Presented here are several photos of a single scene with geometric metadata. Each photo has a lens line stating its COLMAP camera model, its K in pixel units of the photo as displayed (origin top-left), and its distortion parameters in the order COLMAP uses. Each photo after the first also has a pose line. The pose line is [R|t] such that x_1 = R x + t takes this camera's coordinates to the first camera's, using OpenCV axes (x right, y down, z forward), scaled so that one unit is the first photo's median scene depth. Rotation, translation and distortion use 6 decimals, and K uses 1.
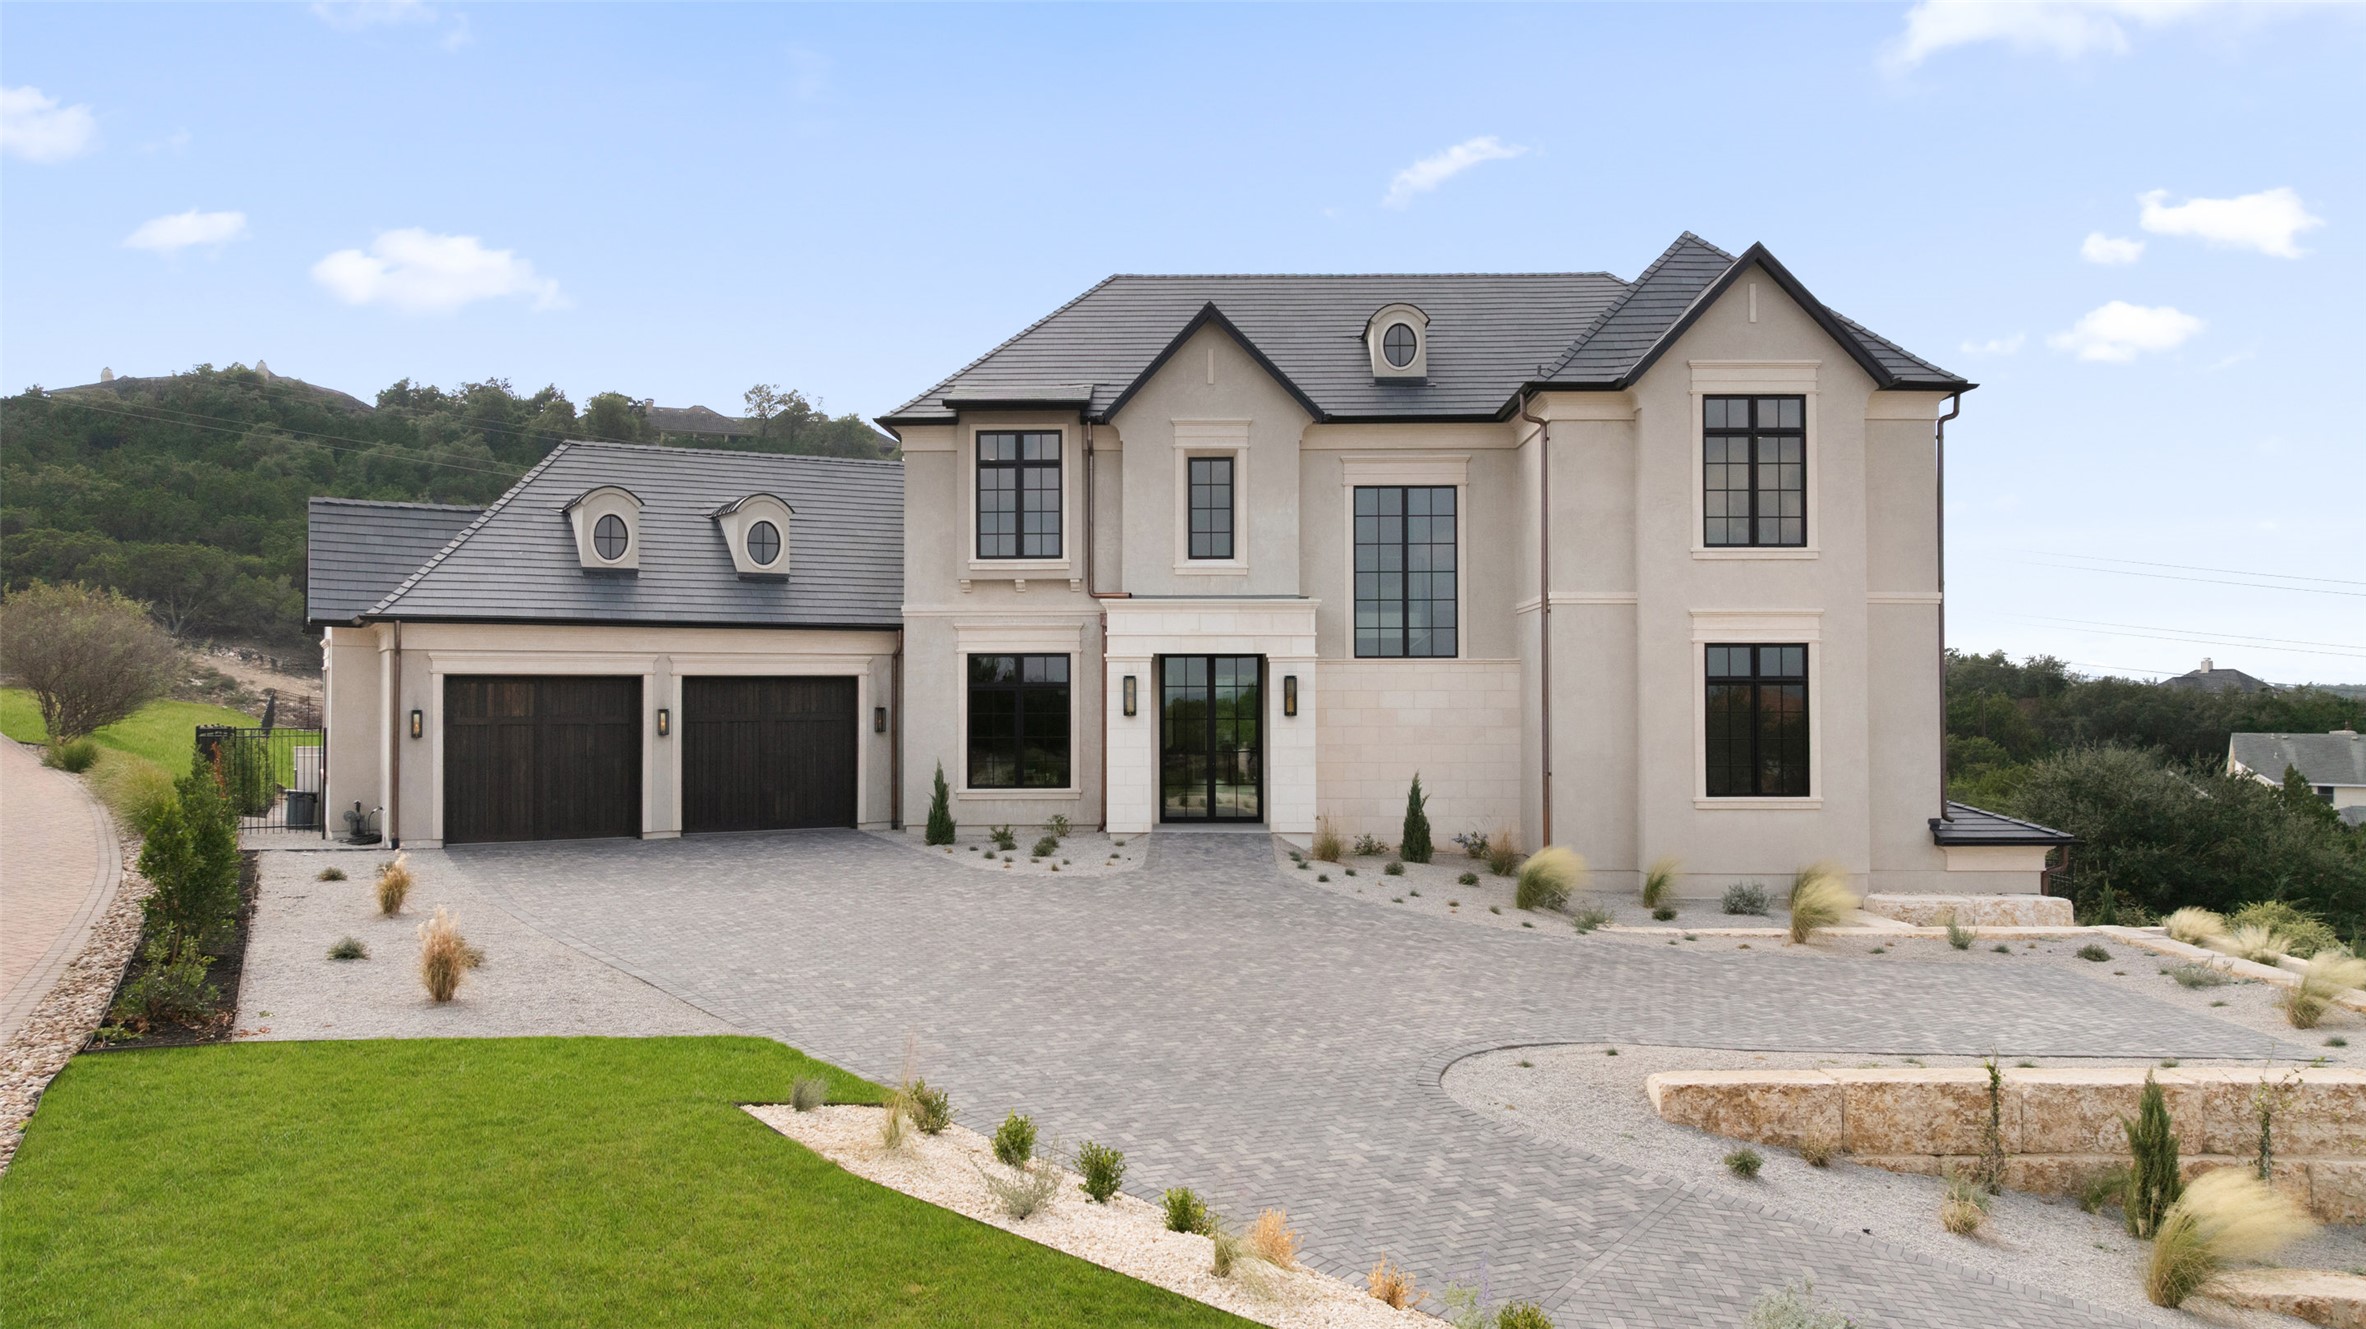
lens RADIAL K [[1658.0, 0, 1177.3], [0, 1658.0, 669.1], [0, 0, 1]] dist [-0.008714, -0.006660]
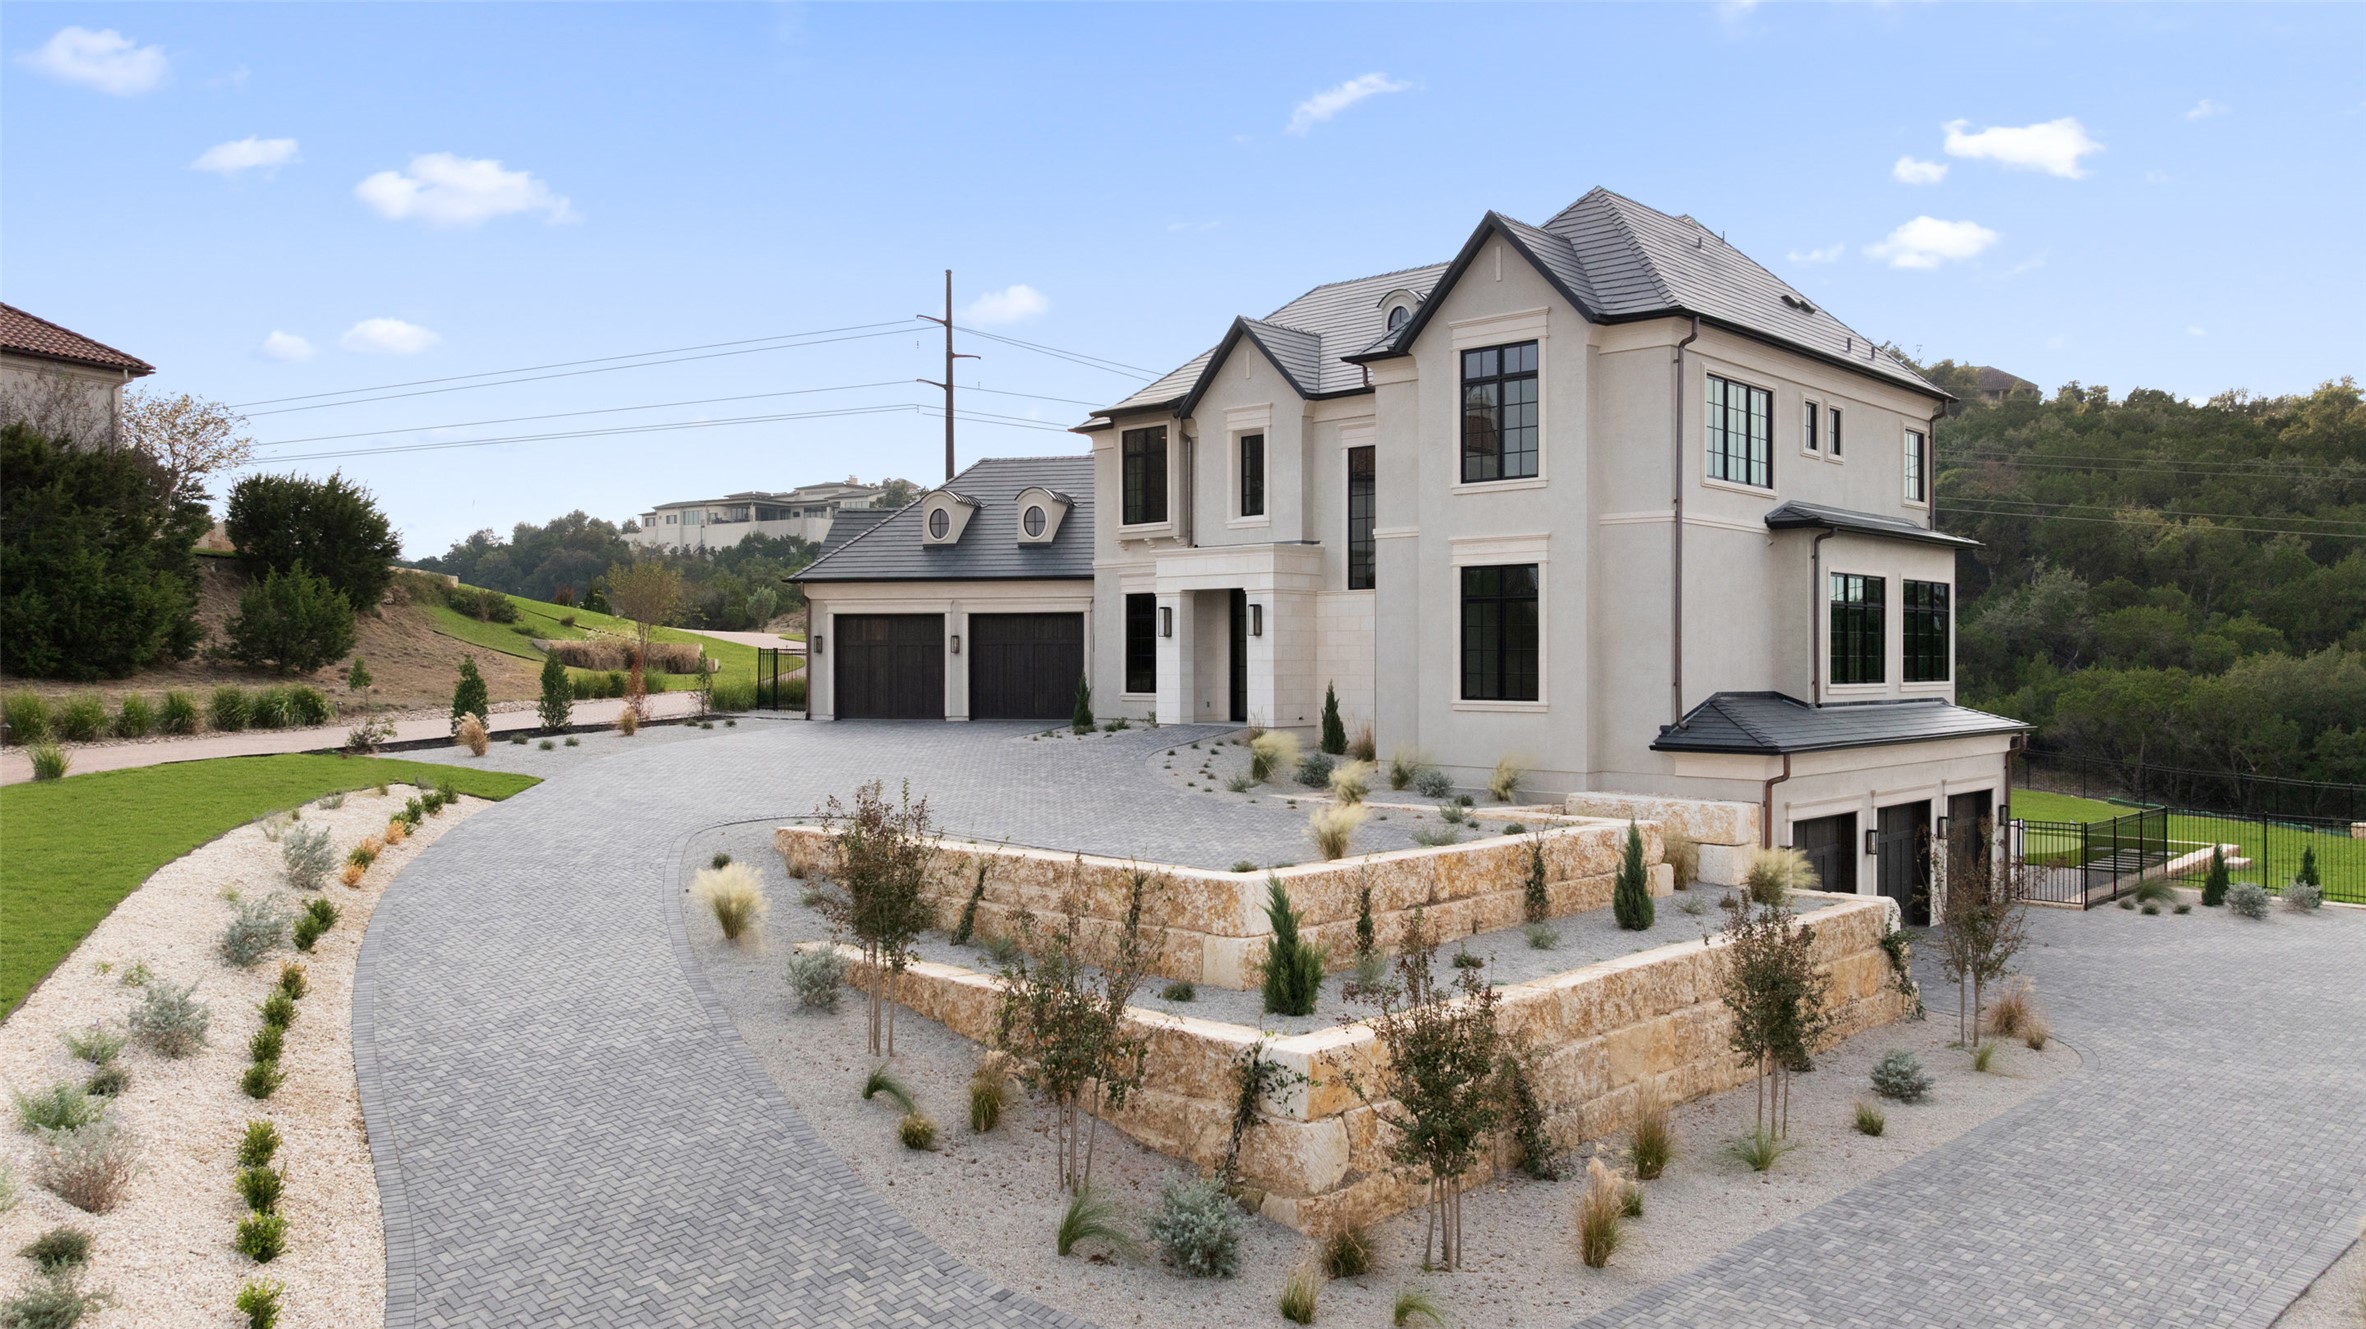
lens RADIAL K [[1666.4, 0, 1187.3], [0, 1666.4, 668.0], [0, 0, 1]] dist [-0.026313, 0.029315]
pose [[0.742115, 0.003835, -0.670262, 0.868117], [0.008821, 0.999841, 0.015488, 0.032026], [0.670215, -0.017406, 0.741963, 0.010737]]
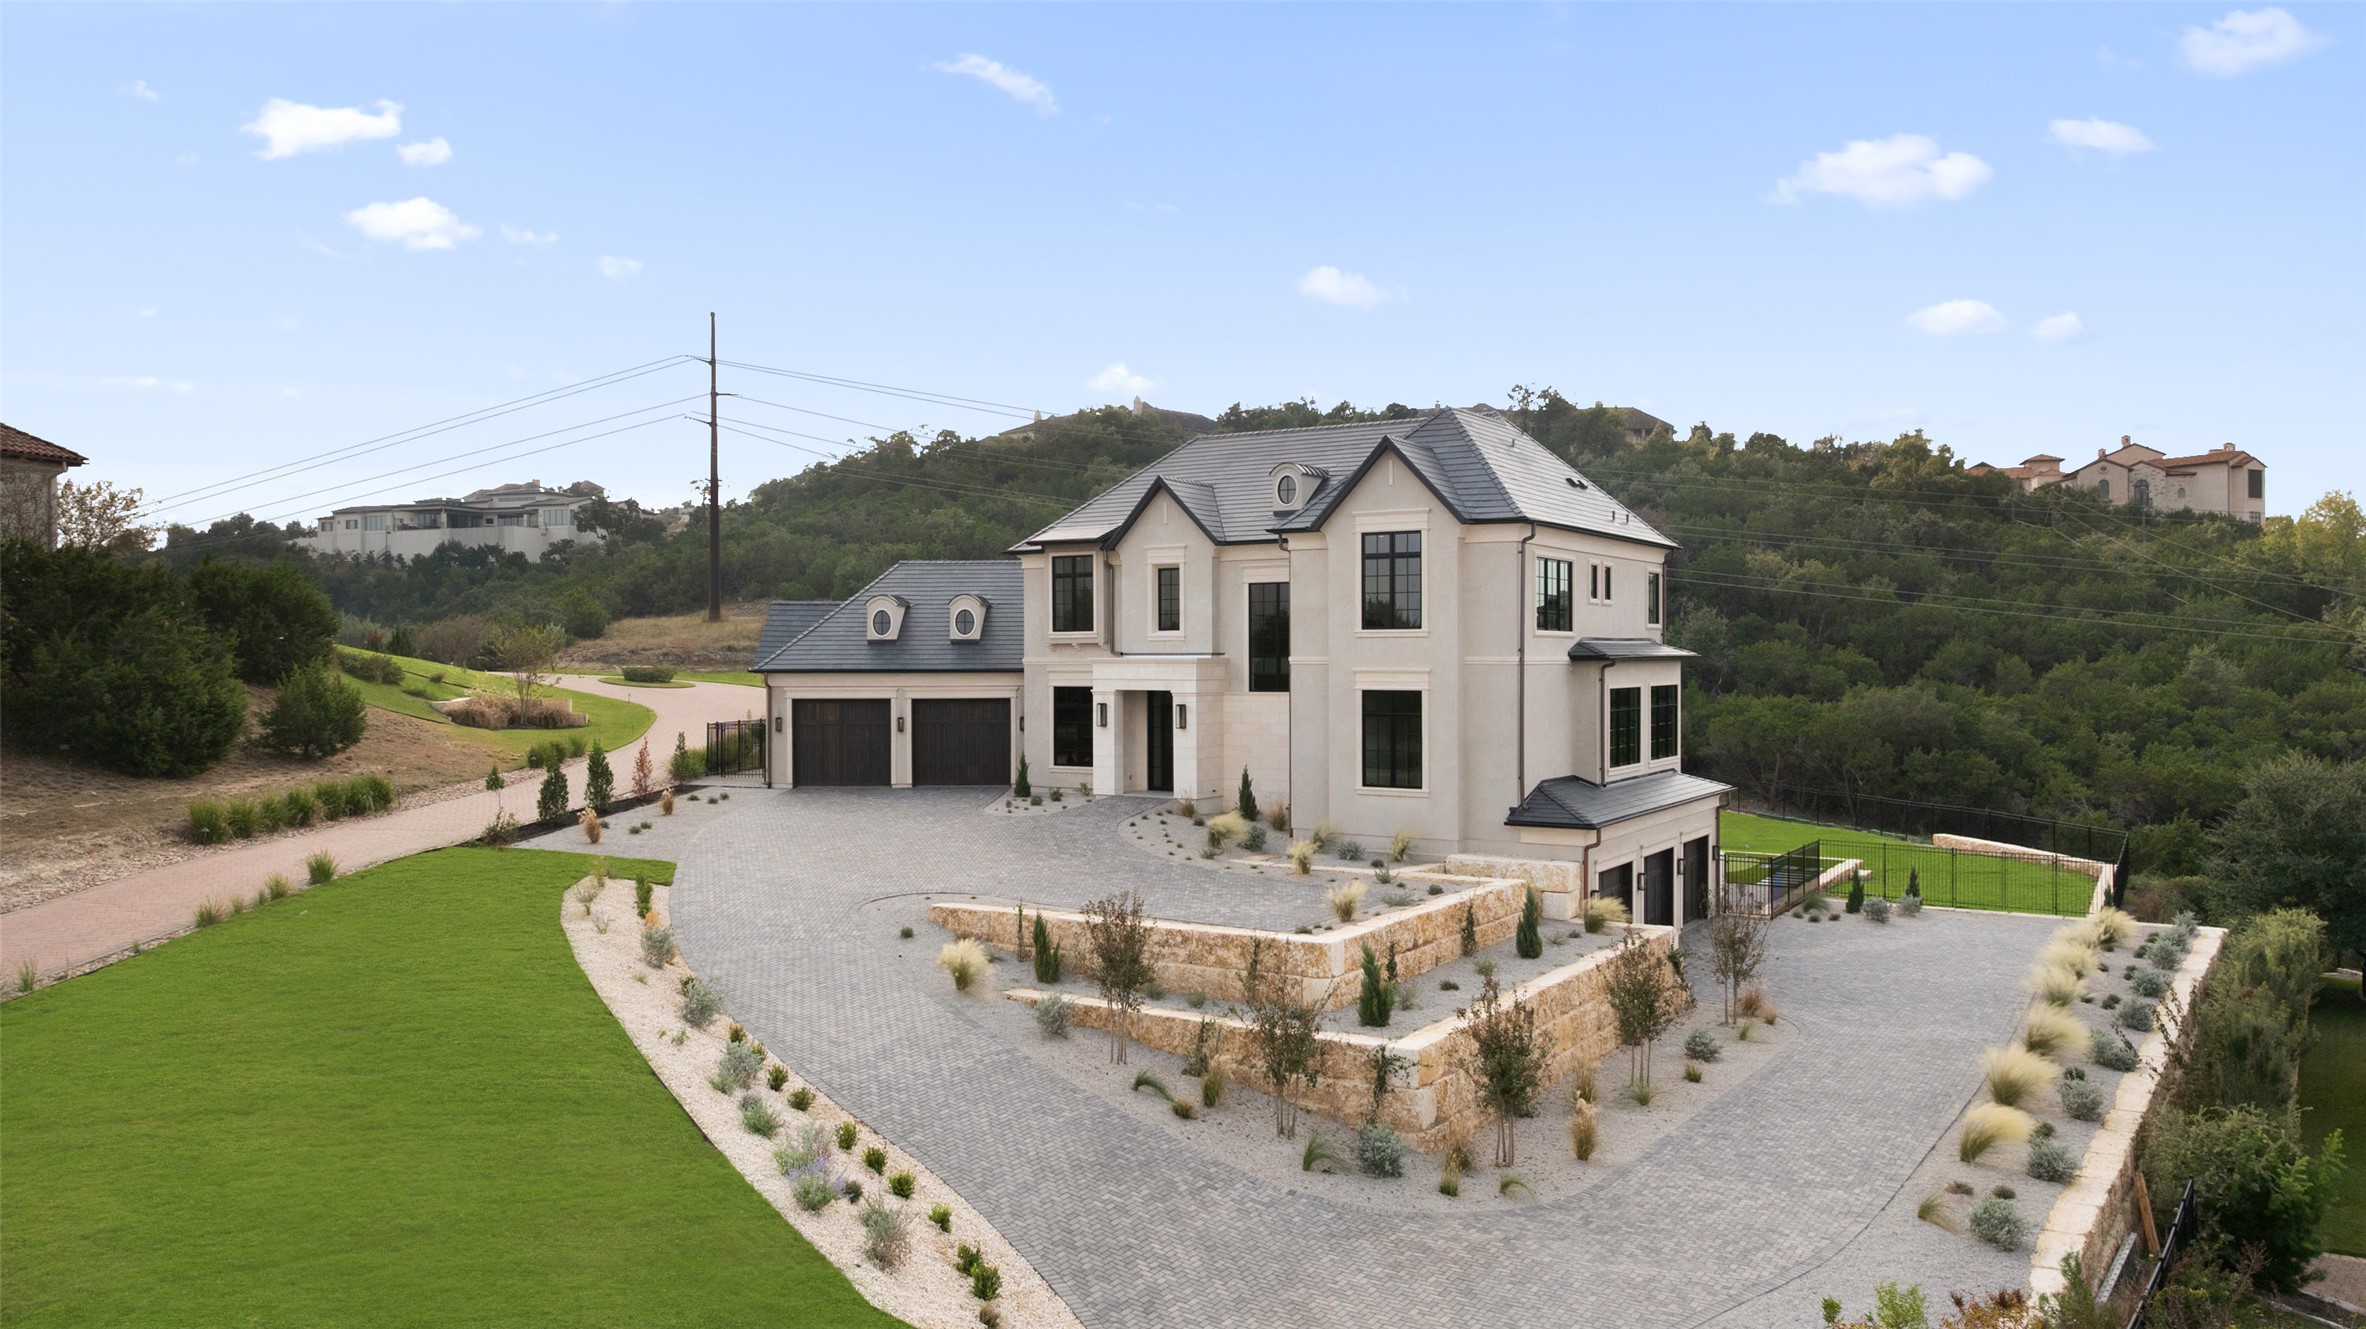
lens RADIAL K [[1658.0, 0, 1177.3], [0, 1658.0, 669.1], [0, 0, 1]] dist [-0.008714, -0.006660]
pose [[0.855539, 0.002279, -0.517733, 0.899892], [0.010288, 0.999718, 0.021401, -0.065115], [0.517636, -0.023636, 0.855275, -0.408498]]
